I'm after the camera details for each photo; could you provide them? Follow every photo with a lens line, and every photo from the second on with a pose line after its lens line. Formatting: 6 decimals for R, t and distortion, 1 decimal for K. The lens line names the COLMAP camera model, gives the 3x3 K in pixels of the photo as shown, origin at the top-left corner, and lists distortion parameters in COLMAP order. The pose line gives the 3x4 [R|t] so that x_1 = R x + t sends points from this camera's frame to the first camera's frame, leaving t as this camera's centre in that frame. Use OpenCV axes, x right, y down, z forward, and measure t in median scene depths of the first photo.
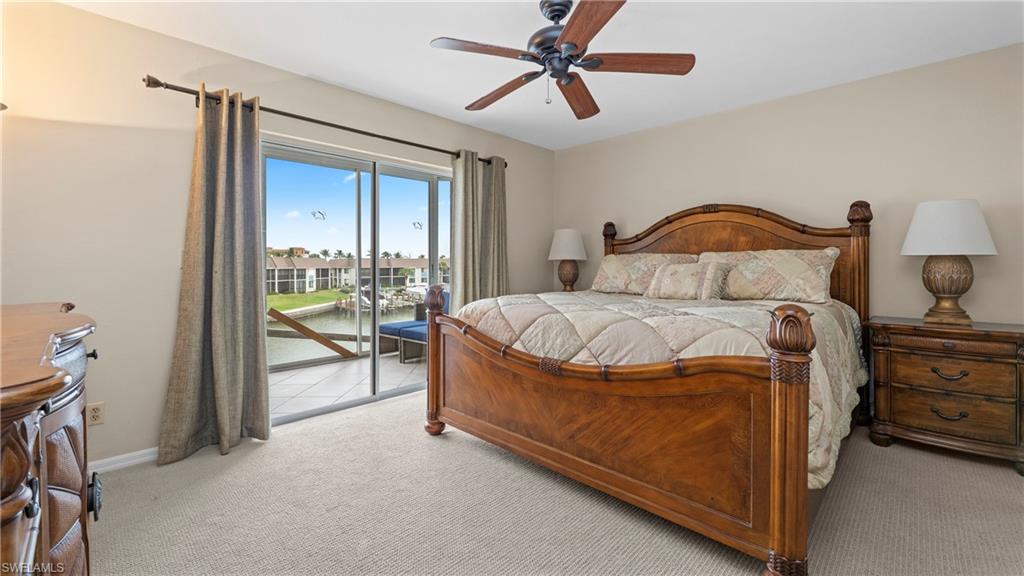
lens RADIAL K [[439.6, 0, 515.0], [0, 439.6, 287.8], [0, 0, 1]] dist [-0.005089, -0.000990]
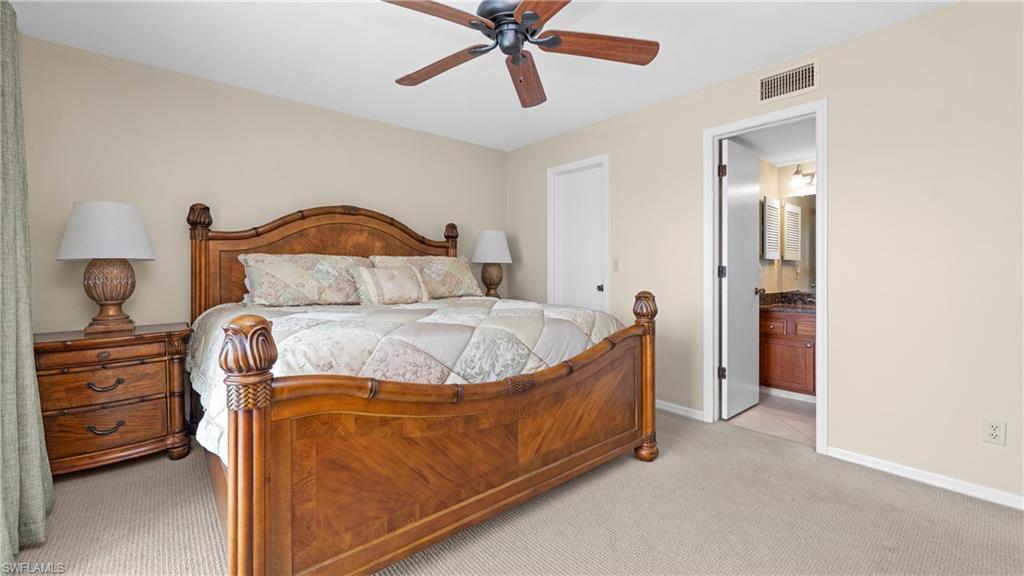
lens RADIAL K [[439.6, 0, 515.0], [0, 439.6, 282.1], [0, 0, 1]] dist [-0.005089, -0.000990]
pose [[0.045977, -0.024205, 0.998649, -0.539660], [0.055894, 0.998203, 0.021621, -0.027333], [-0.997378, 0.054824, 0.047247, 0.665497]]
